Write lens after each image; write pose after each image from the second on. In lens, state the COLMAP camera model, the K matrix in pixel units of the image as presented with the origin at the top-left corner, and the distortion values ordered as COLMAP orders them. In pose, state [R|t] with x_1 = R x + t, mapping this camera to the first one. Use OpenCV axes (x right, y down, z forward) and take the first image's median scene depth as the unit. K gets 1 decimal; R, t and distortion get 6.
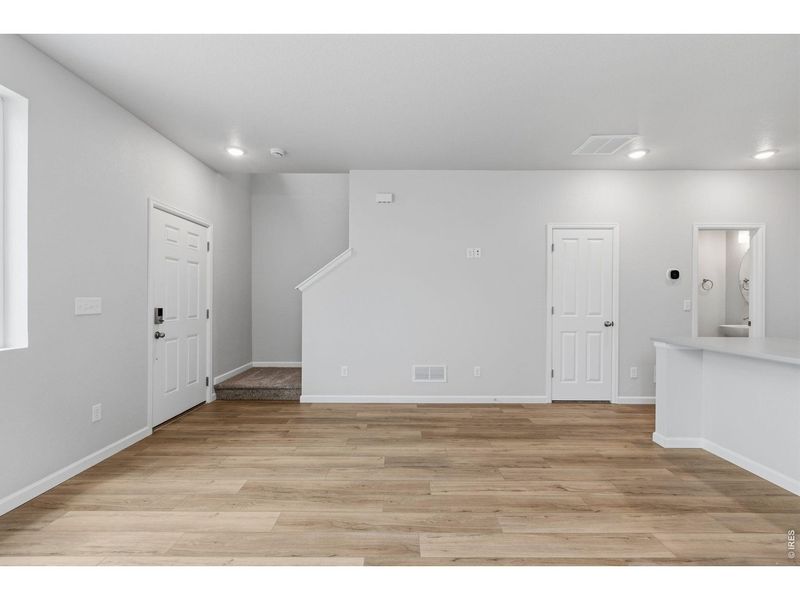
lens RADIAL K [[357.4, 0, 400.0], [0, 357.4, 300.0], [0, 0, 1]] dist [-0.004289, -0.000408]
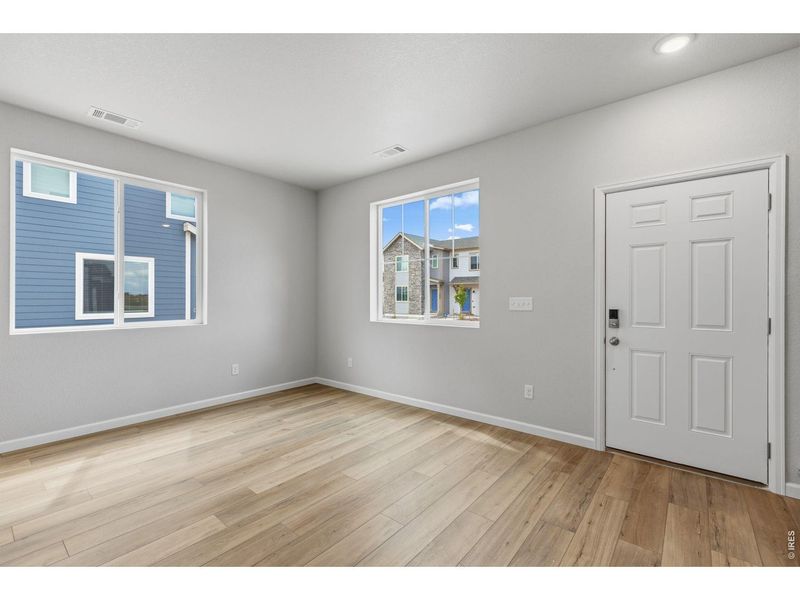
lens RADIAL K [[357.4, 0, 400.0], [0, 357.4, 300.0], [0, 0, 1]] dist [-0.004289, -0.000408]
pose [[-0.632557, -0.003724, -0.774504, 0.388848], [-0.010513, 0.999938, 0.003779, 0.002822], [0.774442, 0.010533, -0.632557, 1.481923]]
